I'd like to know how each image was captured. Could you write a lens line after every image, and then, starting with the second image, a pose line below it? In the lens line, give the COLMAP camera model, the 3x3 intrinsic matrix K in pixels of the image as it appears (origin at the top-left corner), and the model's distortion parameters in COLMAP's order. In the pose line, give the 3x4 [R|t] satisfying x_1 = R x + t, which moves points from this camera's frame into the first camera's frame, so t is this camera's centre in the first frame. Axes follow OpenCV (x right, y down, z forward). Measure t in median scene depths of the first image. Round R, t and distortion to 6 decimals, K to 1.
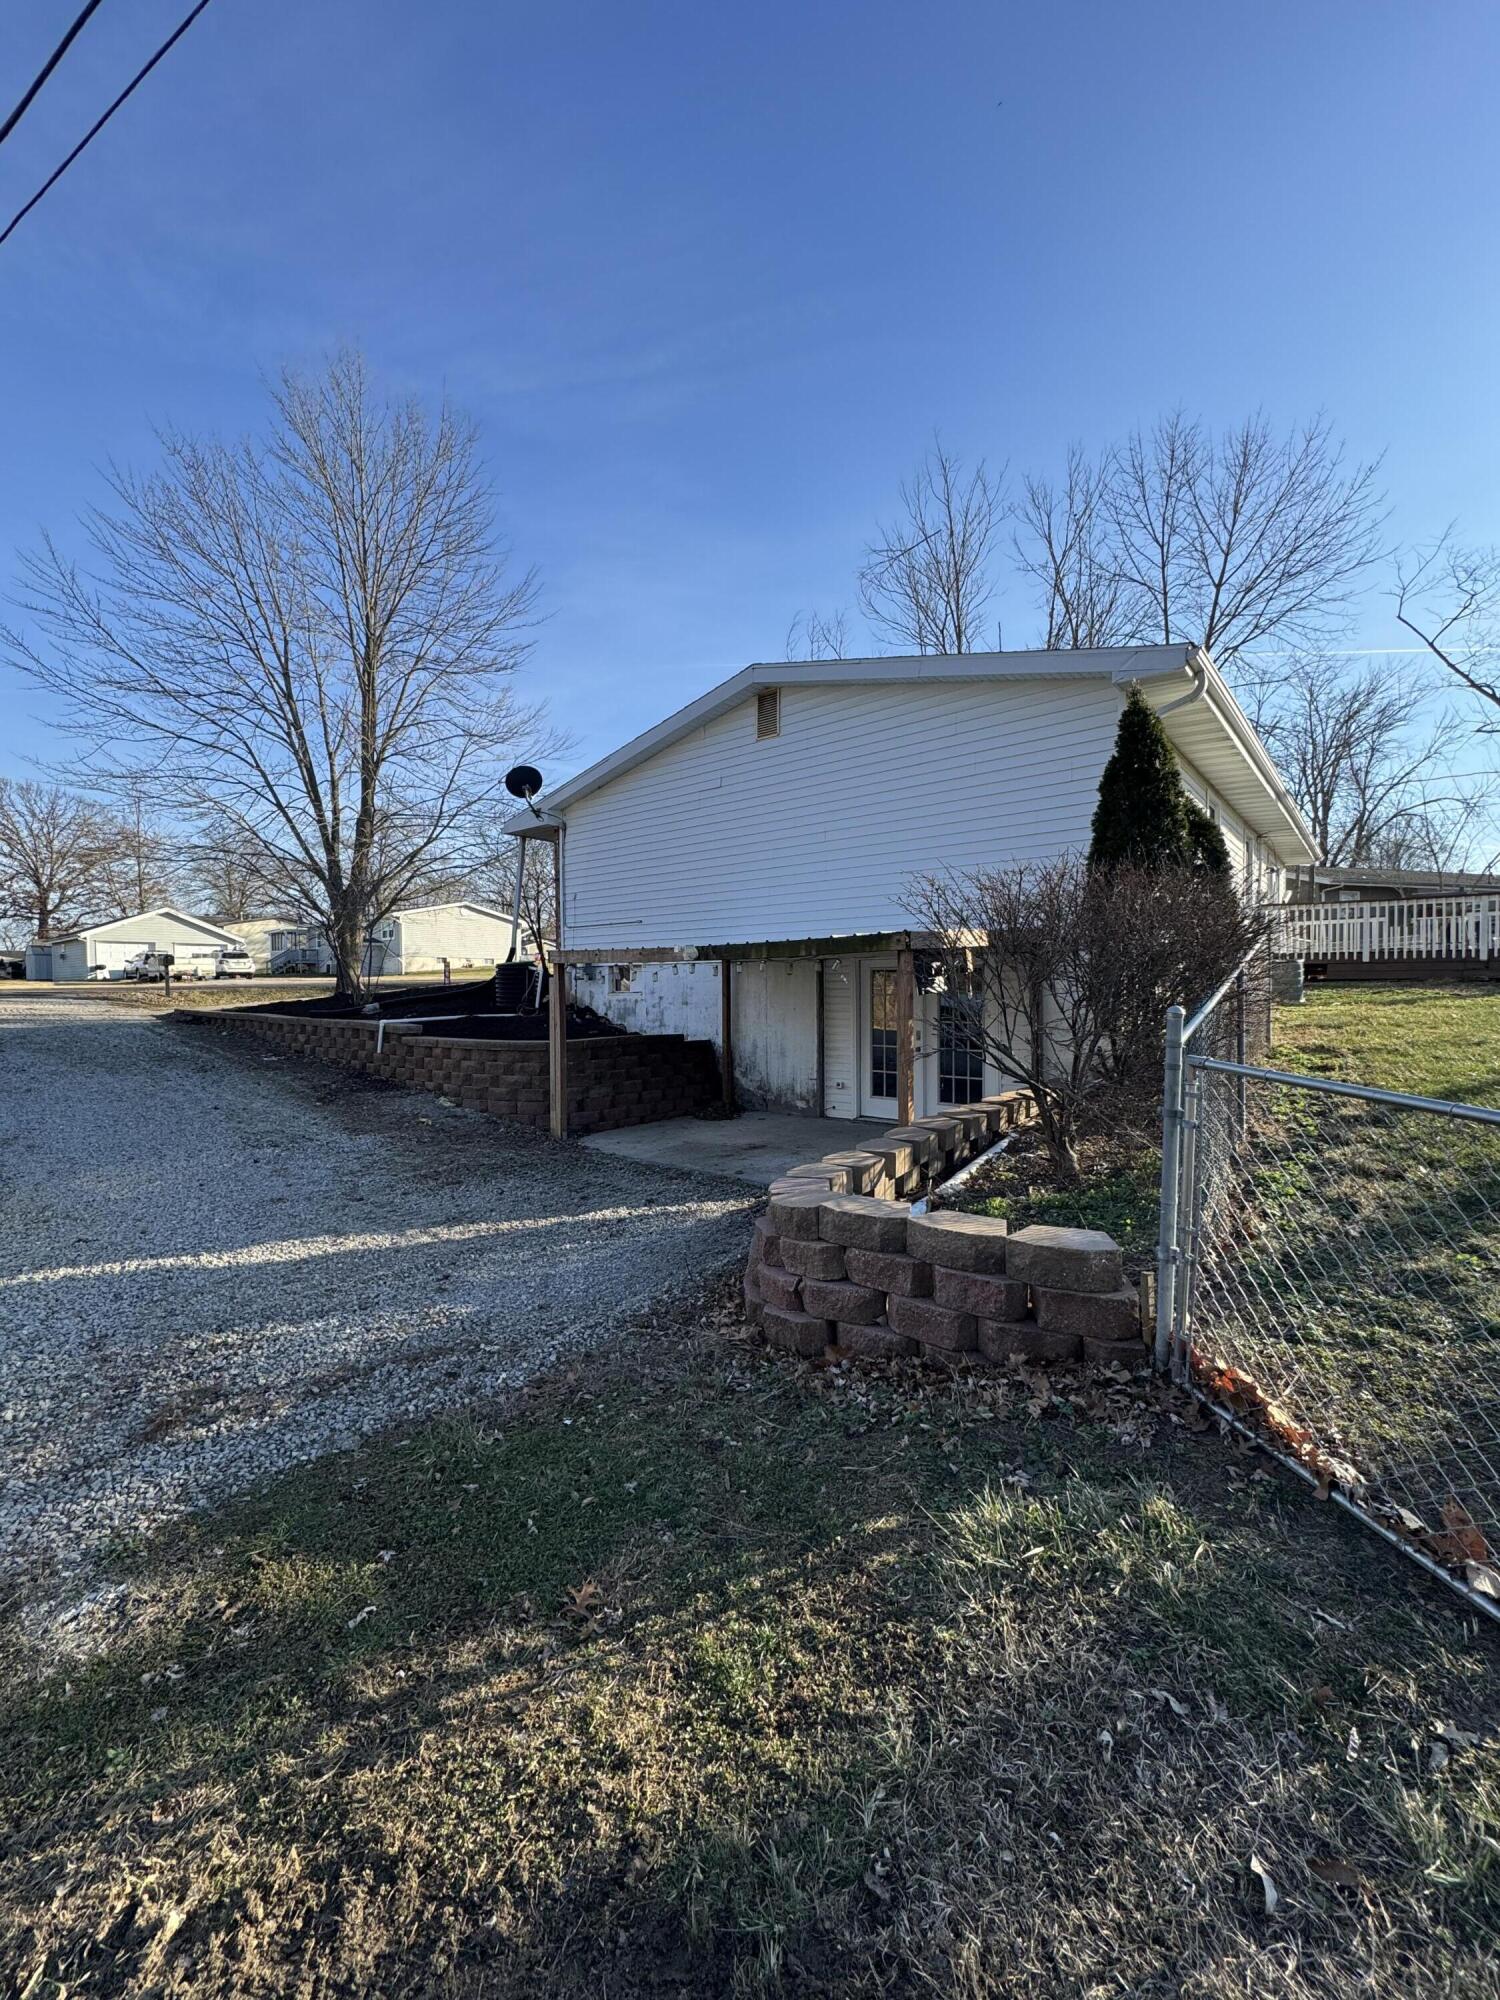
lens RADIAL K [[794.1, 0, 748.9], [0, 794.1, 1002.2], [0, 0, 1]] dist [-0.001055, -0.000136]
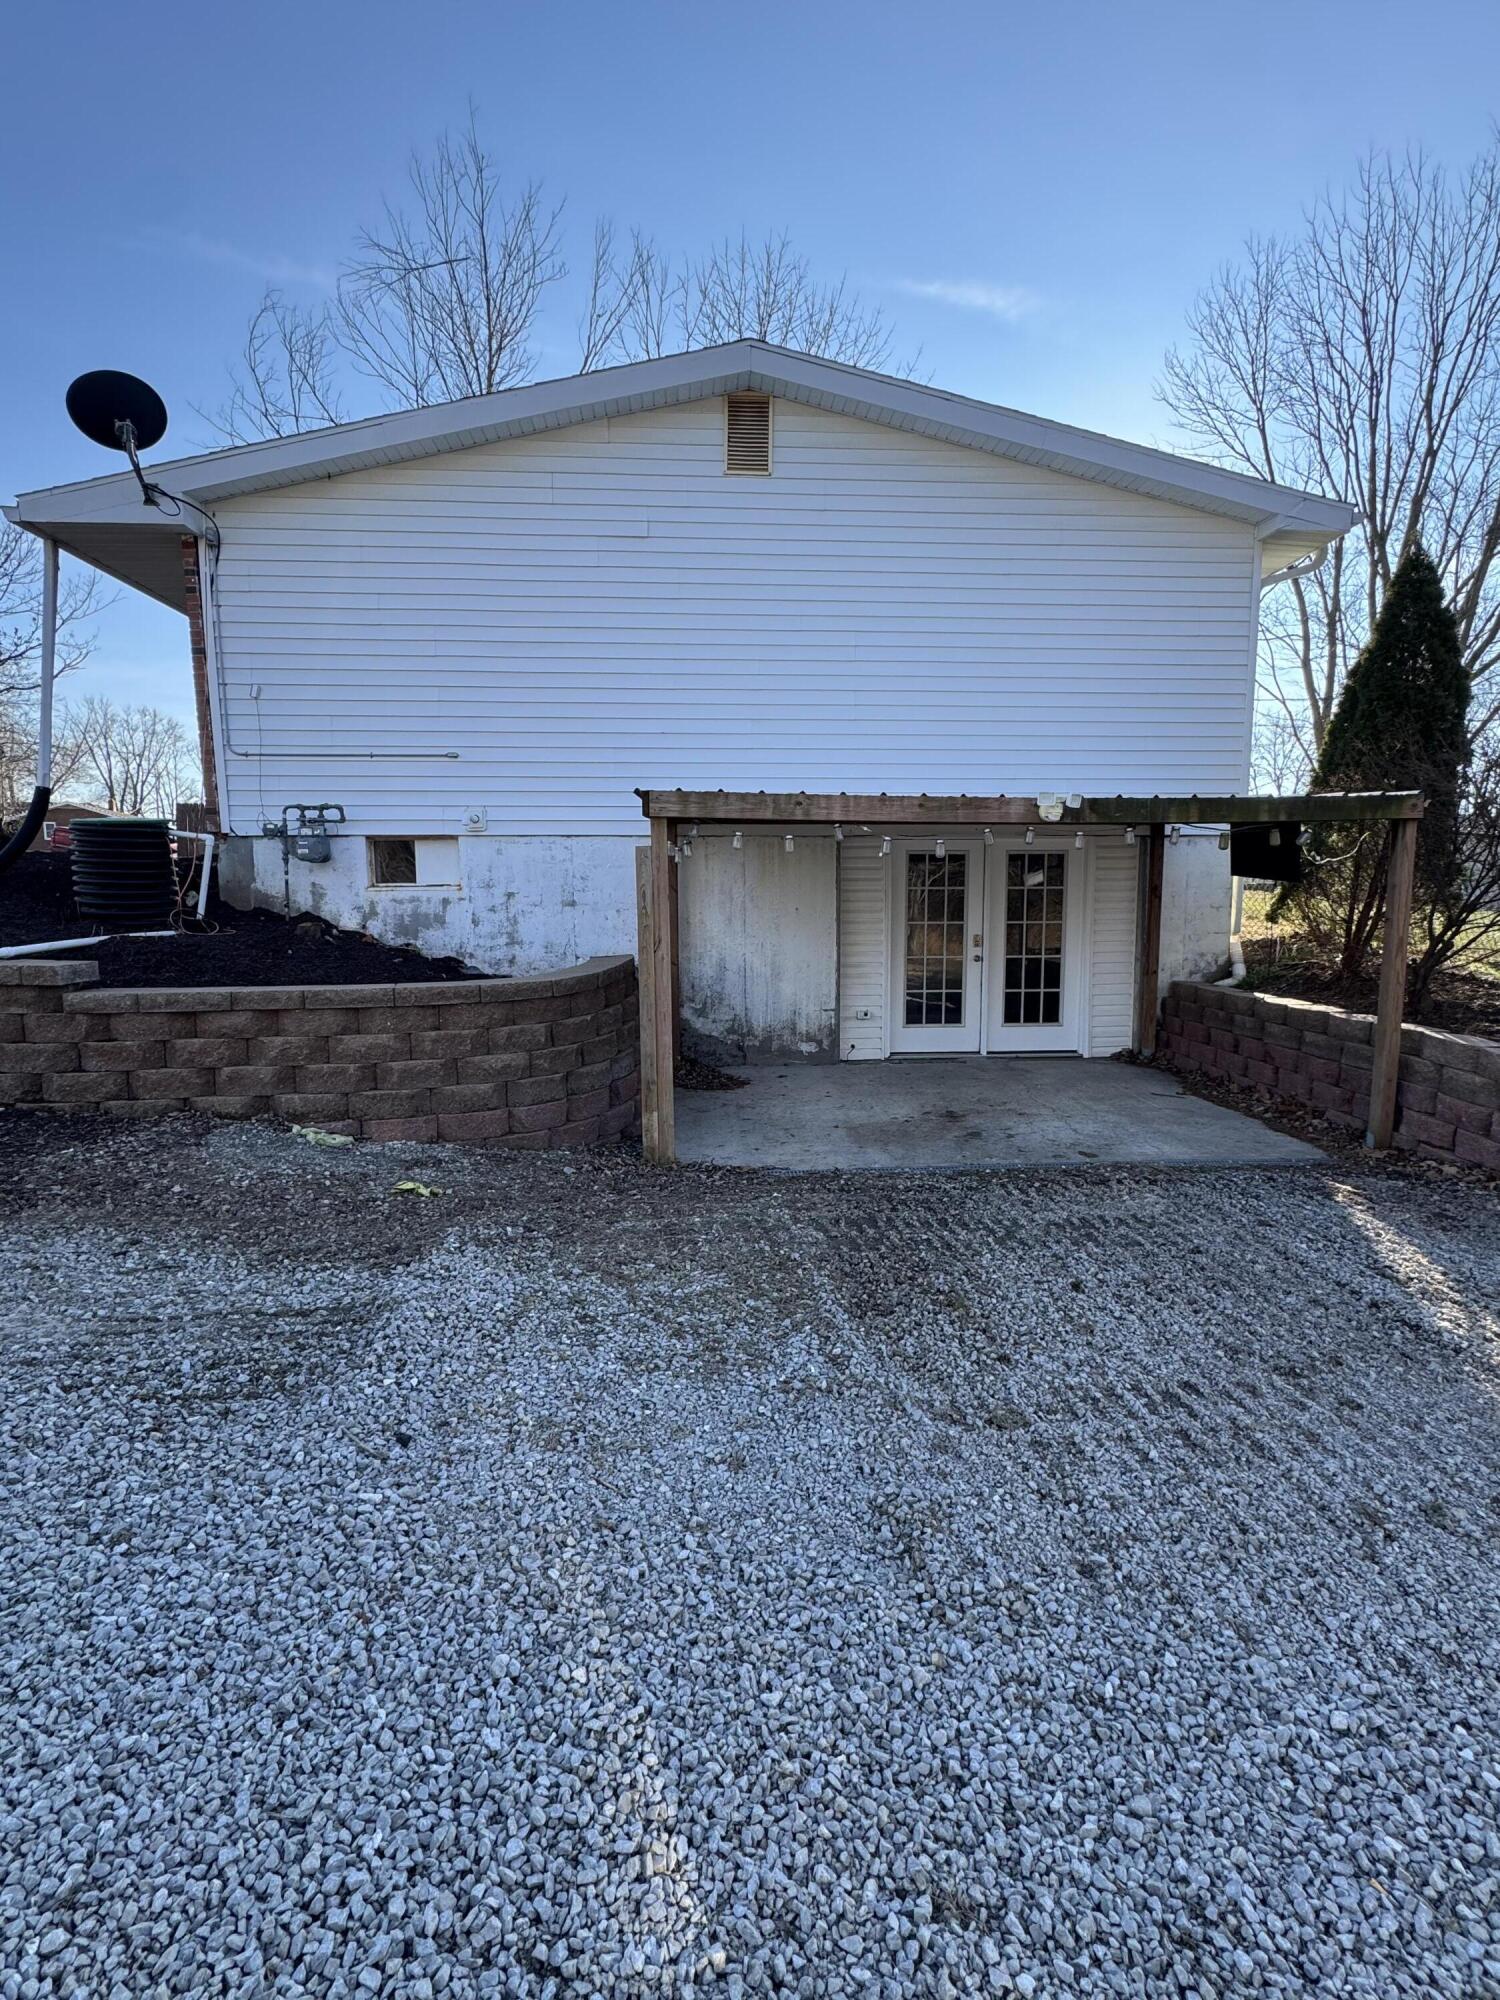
lens RADIAL K [[929.6, 0, 750.4], [0, 929.6, 999.0], [0, 0, 1]] dist [0.002701, 0.000183]
pose [[0.727727, -0.078838, 0.681321, -0.505097], [0.011860, 0.994670, 0.102428, 0.003022], [-0.685765, -0.066460, 0.724783, 0.438001]]
